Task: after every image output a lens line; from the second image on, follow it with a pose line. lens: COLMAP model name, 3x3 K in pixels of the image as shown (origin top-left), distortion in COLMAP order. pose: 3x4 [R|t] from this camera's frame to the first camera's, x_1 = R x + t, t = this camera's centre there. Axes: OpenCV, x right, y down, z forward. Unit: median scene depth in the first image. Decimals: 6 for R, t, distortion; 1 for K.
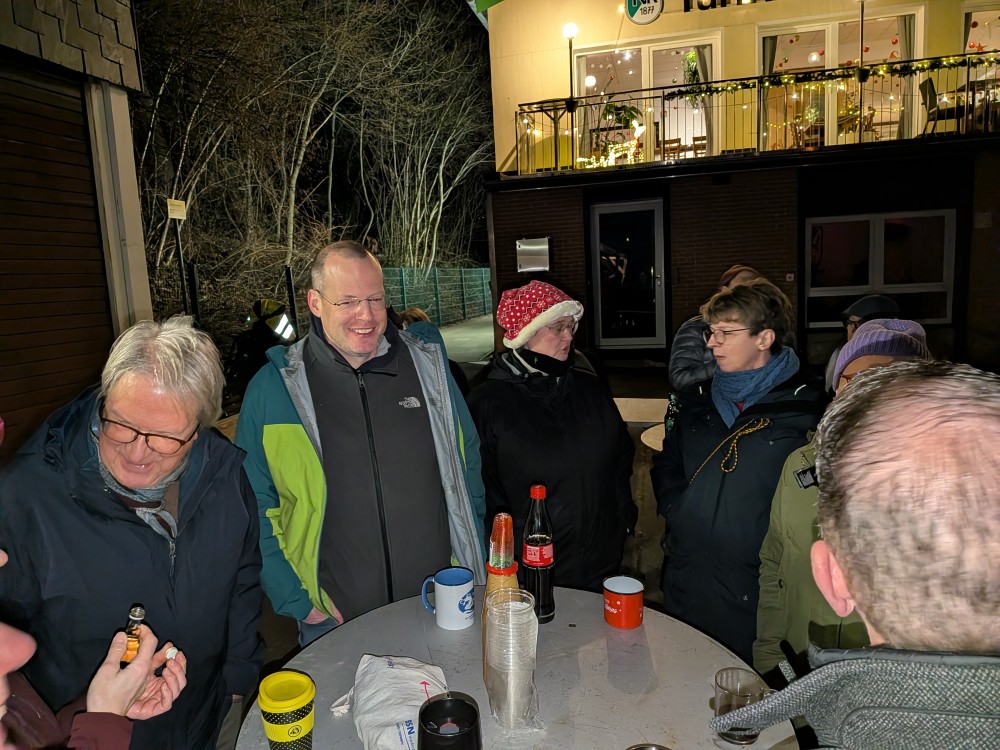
lens RADIAL K [[716.9, 0, 500.0], [0, 716.9, 375.0], [0, 0, 1]] dist [-0.003747, -0.005231]
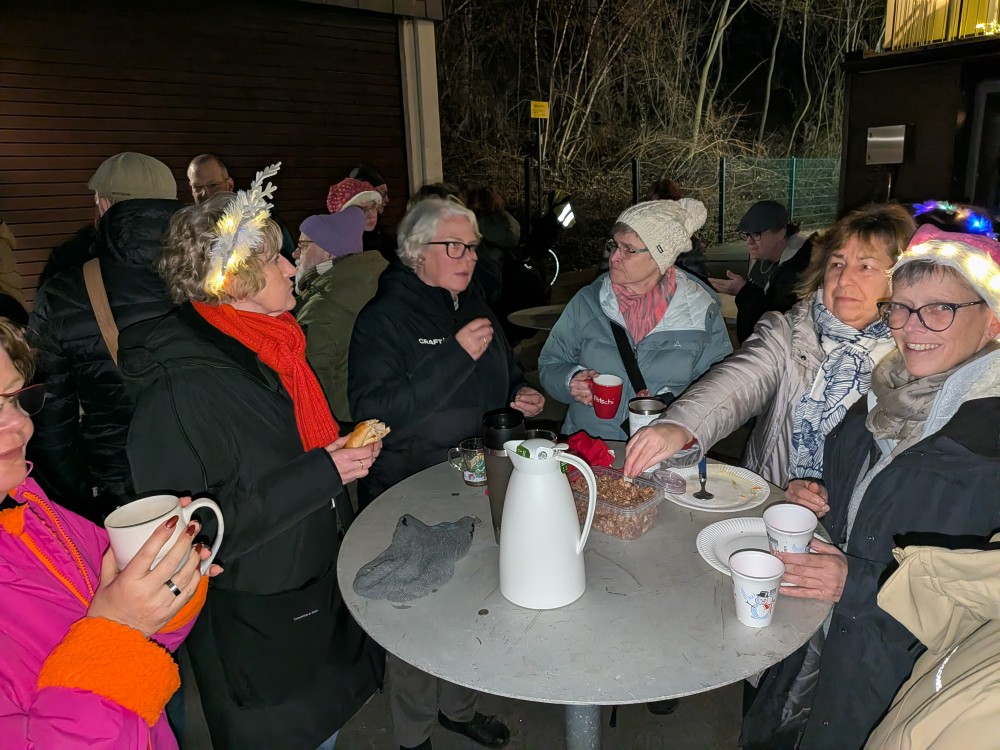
lens RADIAL K [[716.9, 0, 500.0], [0, 716.9, 375.0], [0, 0, 1]] dist [-0.003747, -0.005231]
pose [[0.800228, 0.170752, -0.574873, 0.244972], [-0.086464, 0.981443, 0.171154, -0.001129], [0.593430, -0.087257, 0.800142, -0.010494]]
